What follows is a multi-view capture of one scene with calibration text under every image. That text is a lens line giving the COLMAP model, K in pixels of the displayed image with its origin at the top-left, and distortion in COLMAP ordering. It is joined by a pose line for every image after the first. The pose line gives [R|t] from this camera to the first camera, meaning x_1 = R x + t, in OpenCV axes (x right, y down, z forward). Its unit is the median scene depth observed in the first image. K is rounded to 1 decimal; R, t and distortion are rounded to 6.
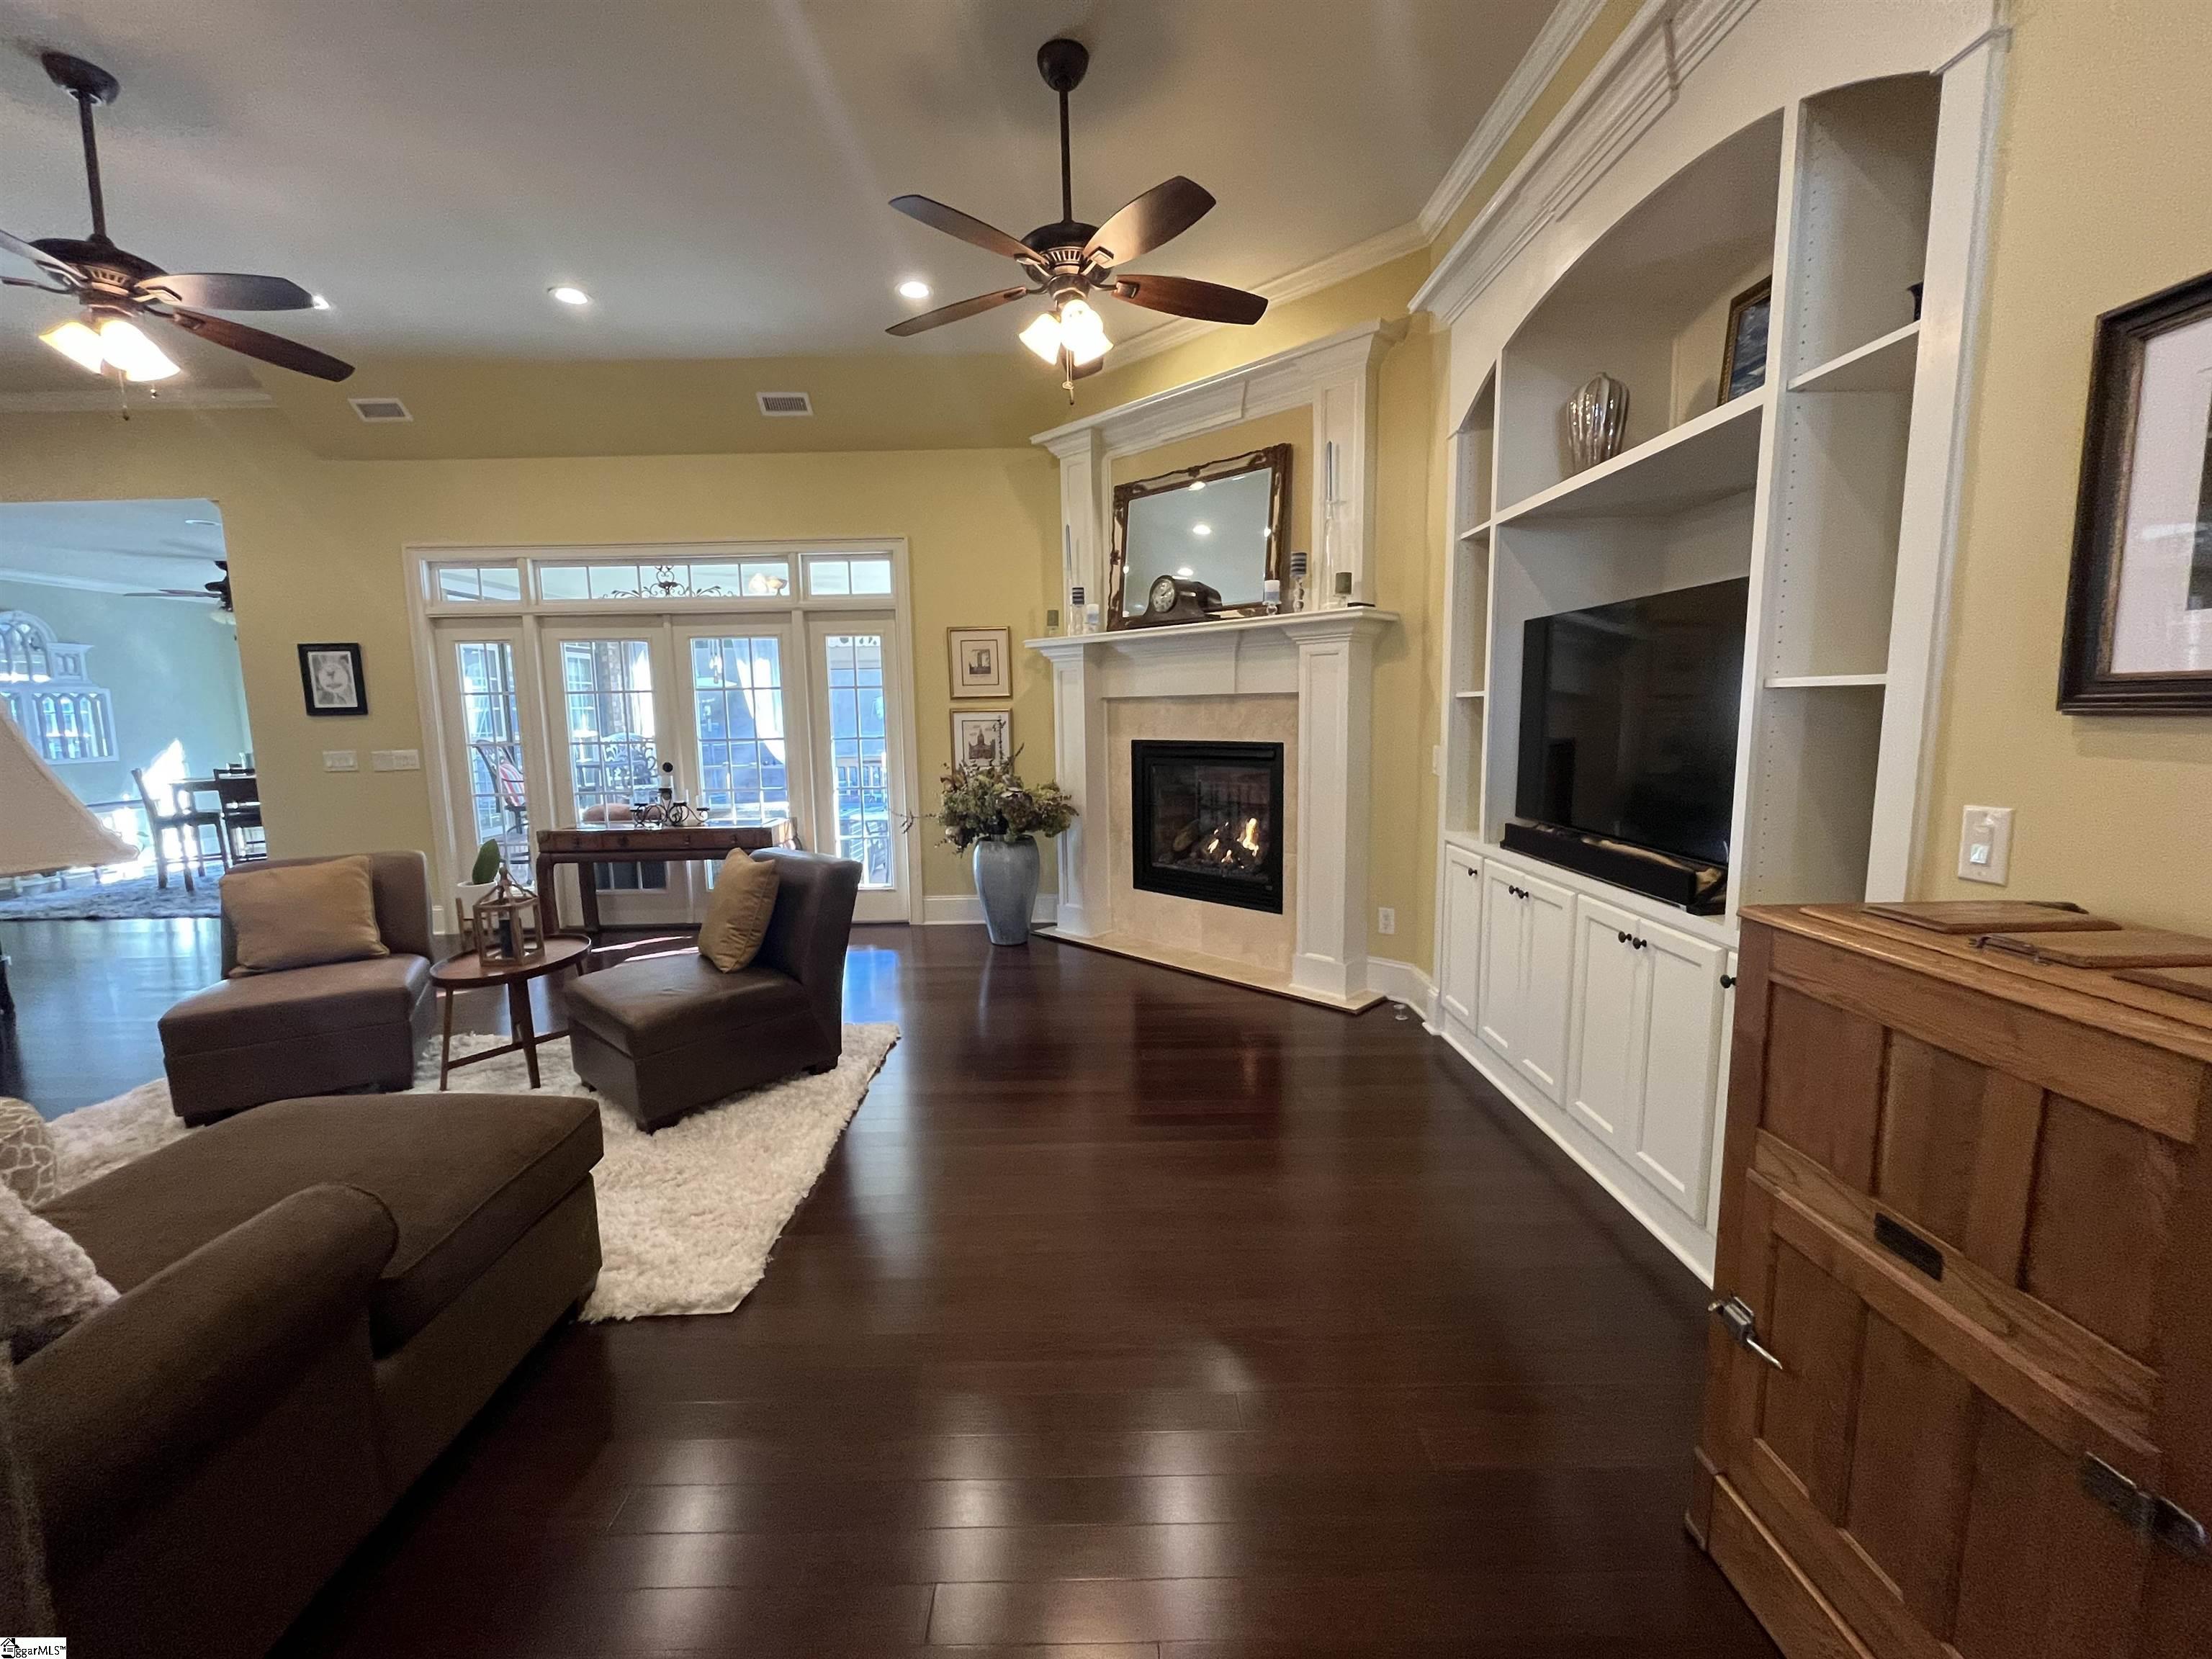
lens RADIAL K [[889.6, 0, 1101.7], [0, 889.6, 823.1], [0, 0, 1]] dist [-0.002975, -0.000405]
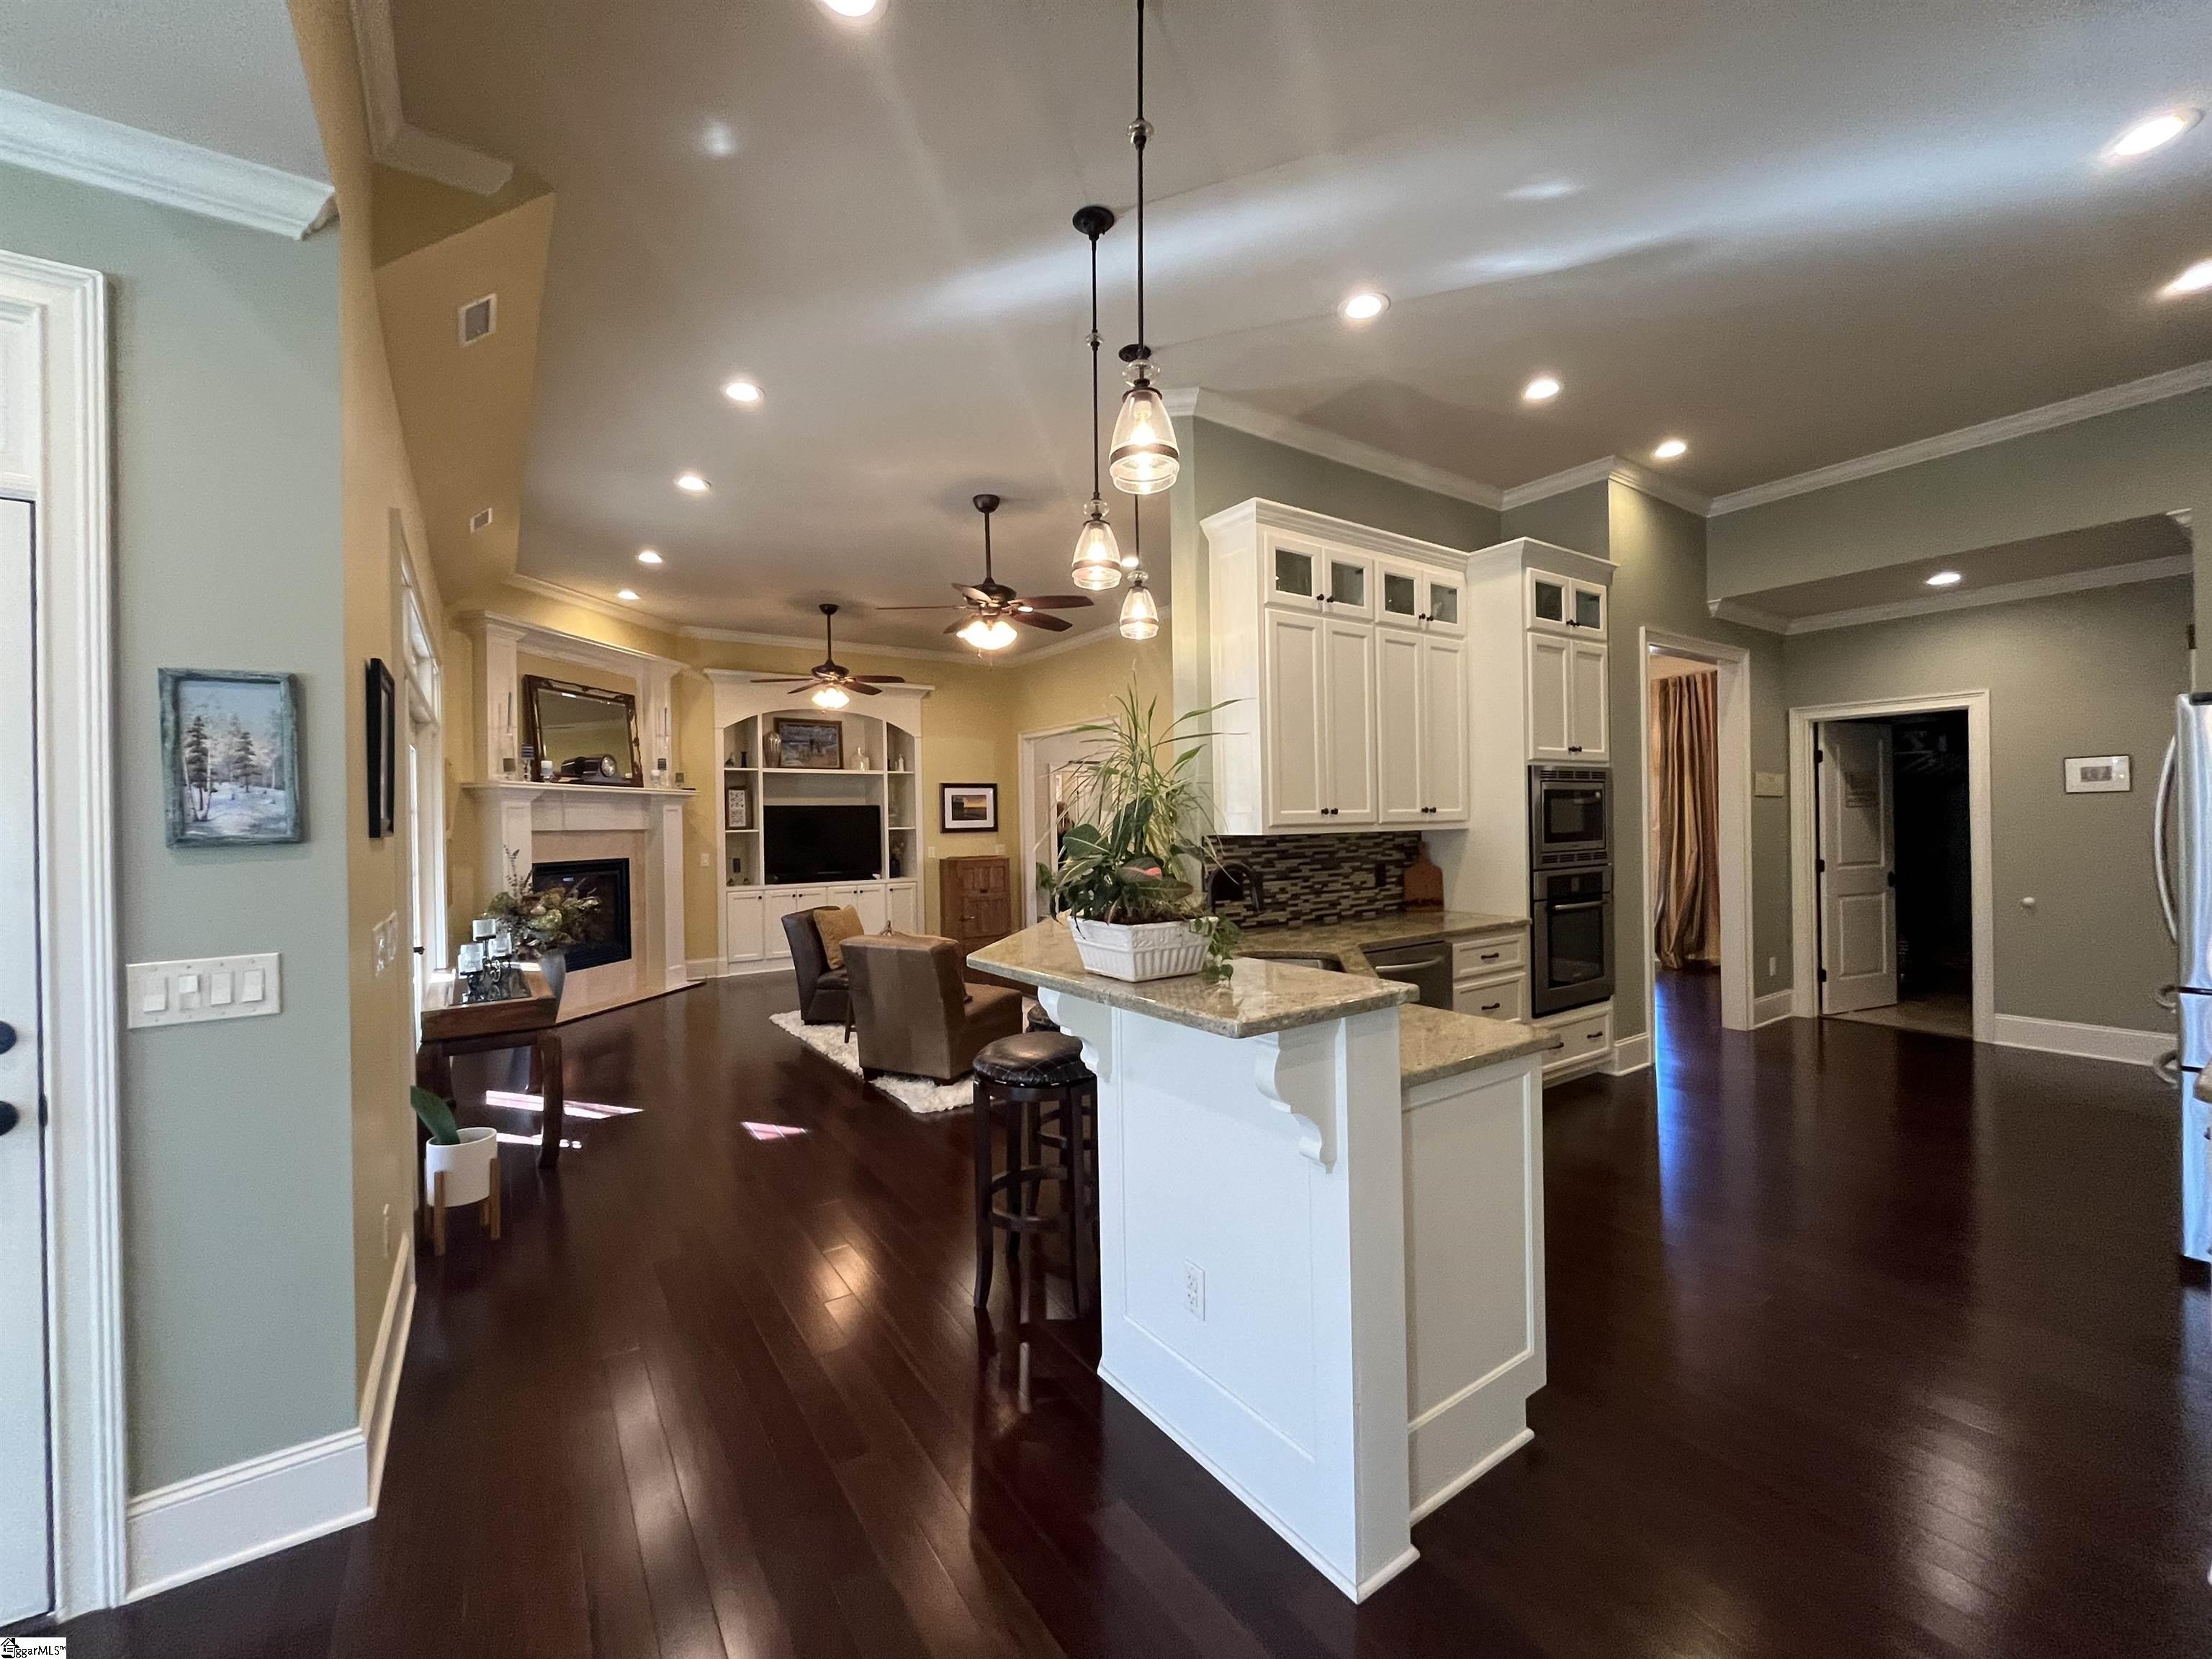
lens RADIAL K [[891.7, 0, 1101.1], [0, 891.7, 823.1], [0, 0, 1]] dist [-0.002928, 0.000224]
pose [[-0.555485, 0.026765, 0.831096, -1.573277], [0.132383, 0.989581, 0.056612, -0.120589], [-0.820921, 0.141470, -0.553240, 1.070468]]
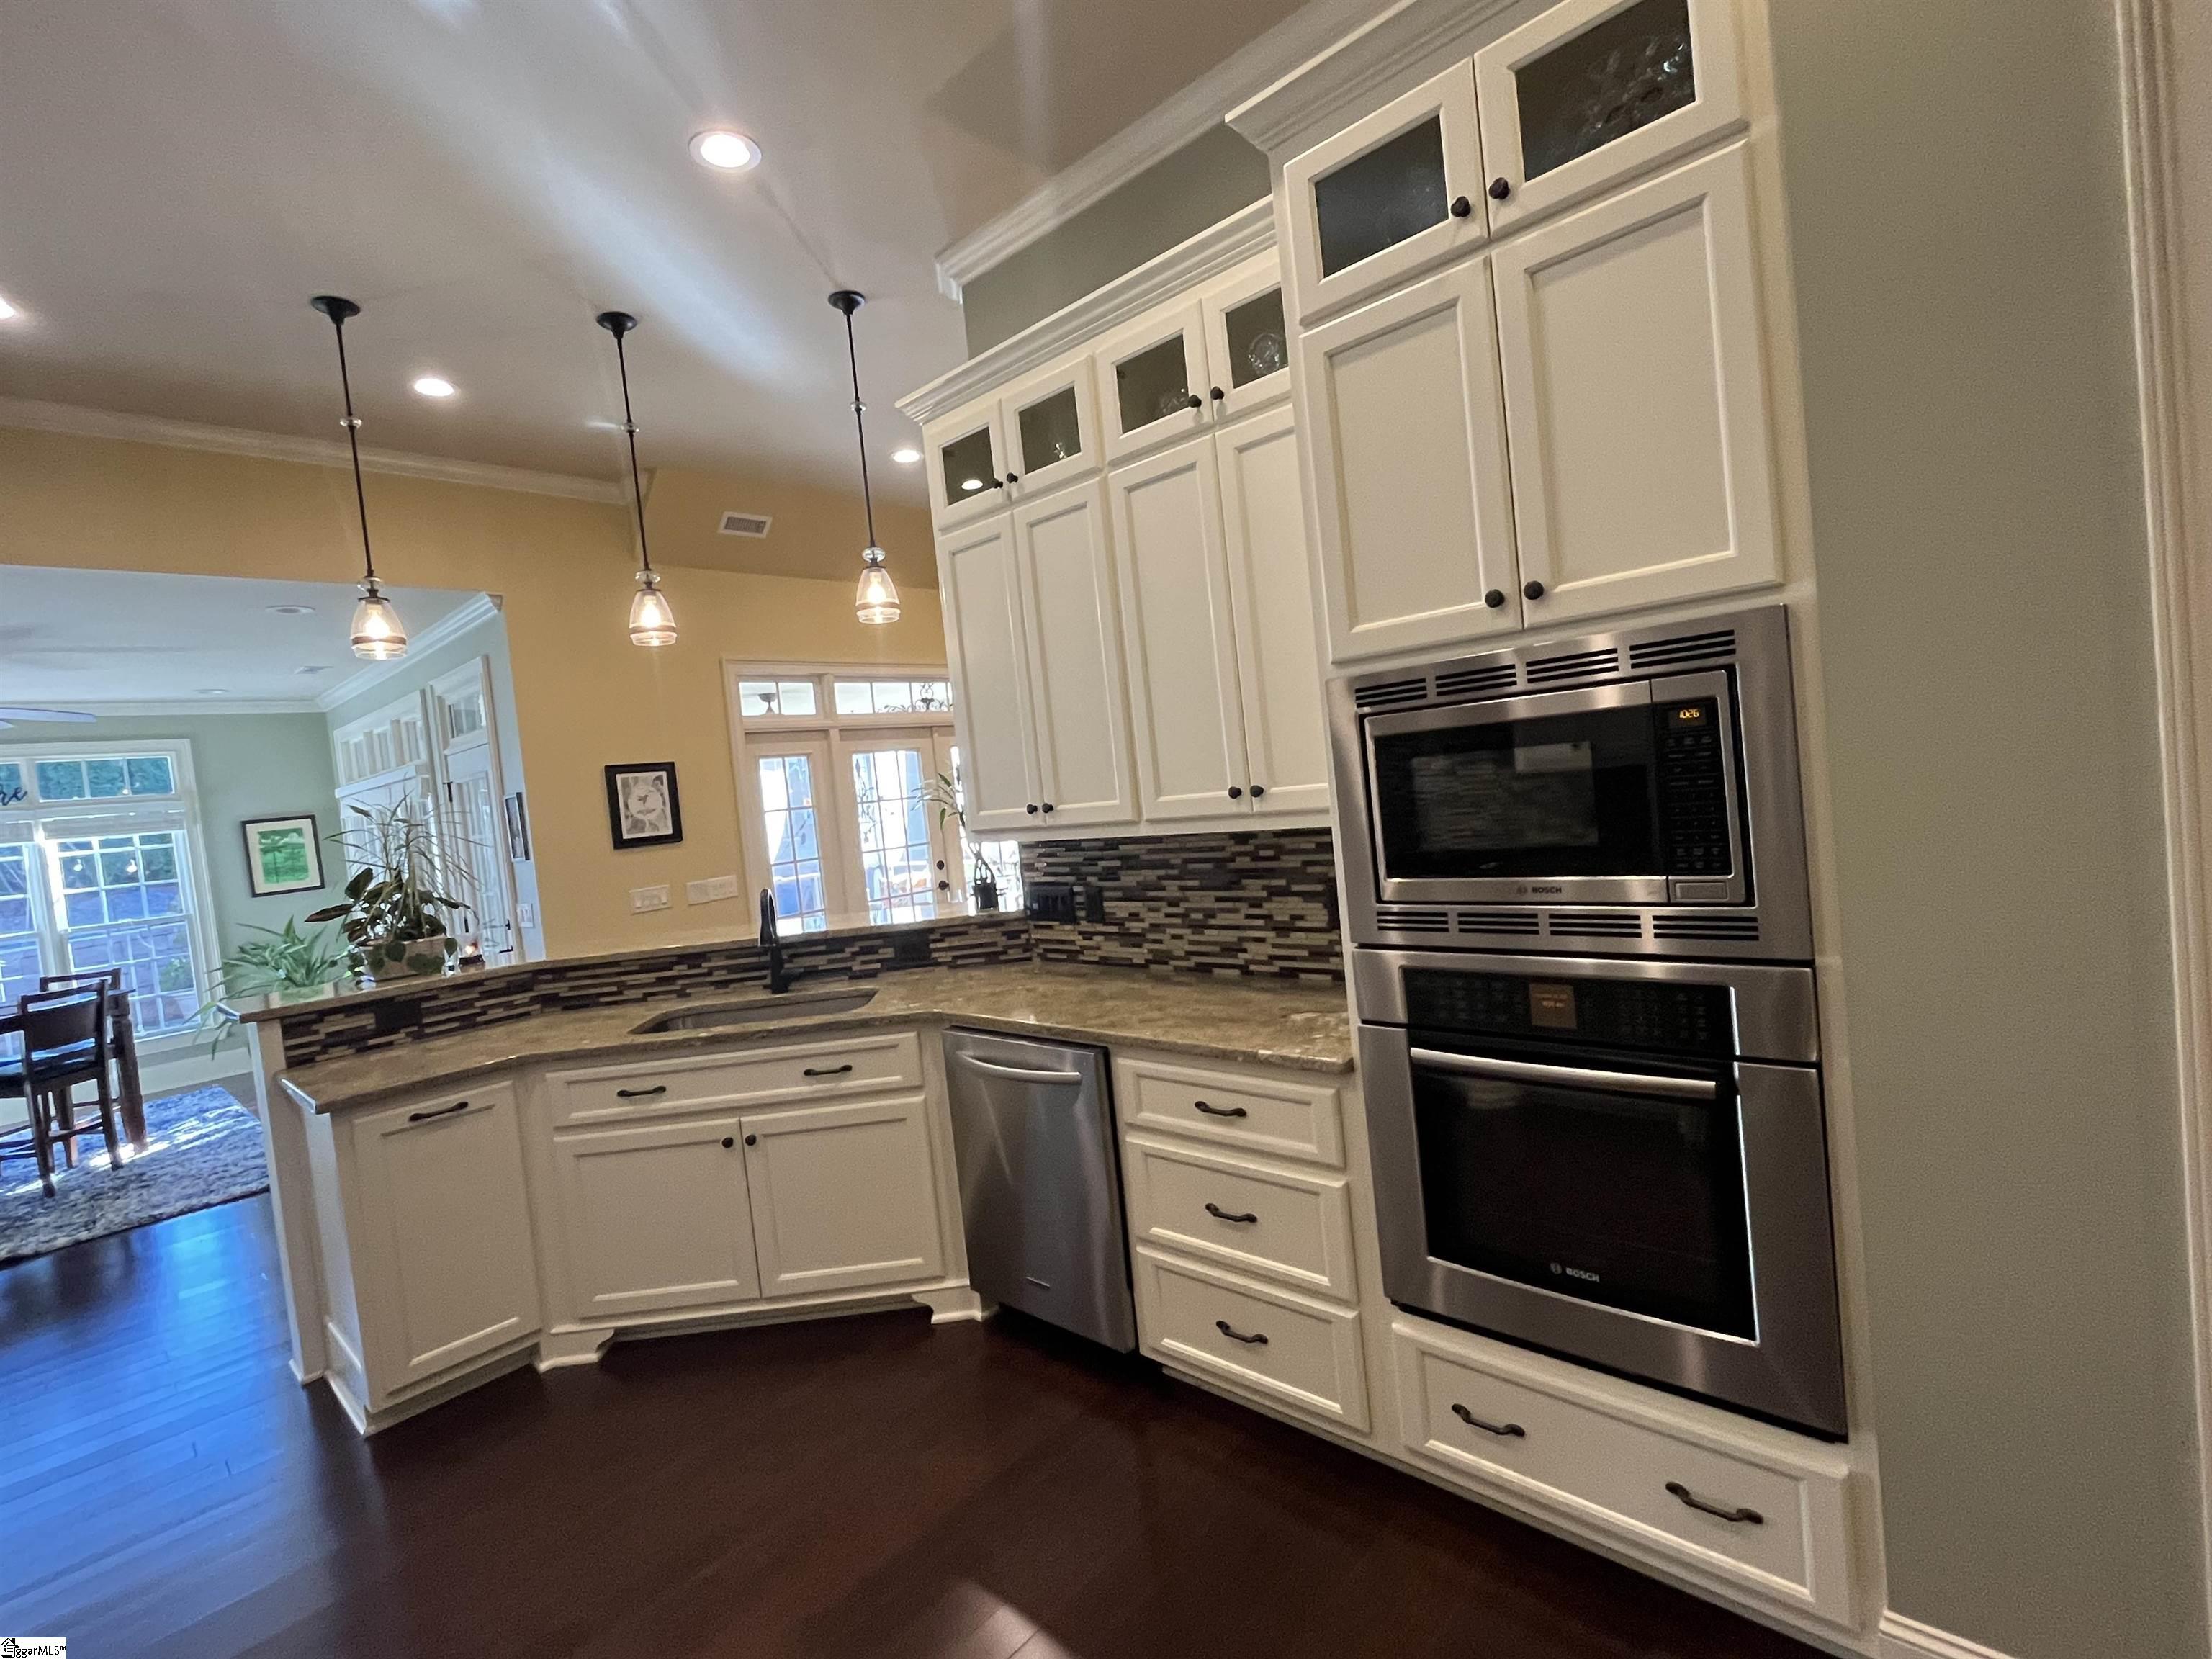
lens RADIAL K [[1008.9, 0, 1101.0], [0, 1008.9, 822.2], [0, 0, 1]] dist [-0.002551, -0.001557]
pose [[0.683278, -0.082304, 0.725505, -1.426759], [0.180063, 0.981932, -0.058189, -0.008540], [-0.707607, 0.170396, 0.685753, 0.015377]]
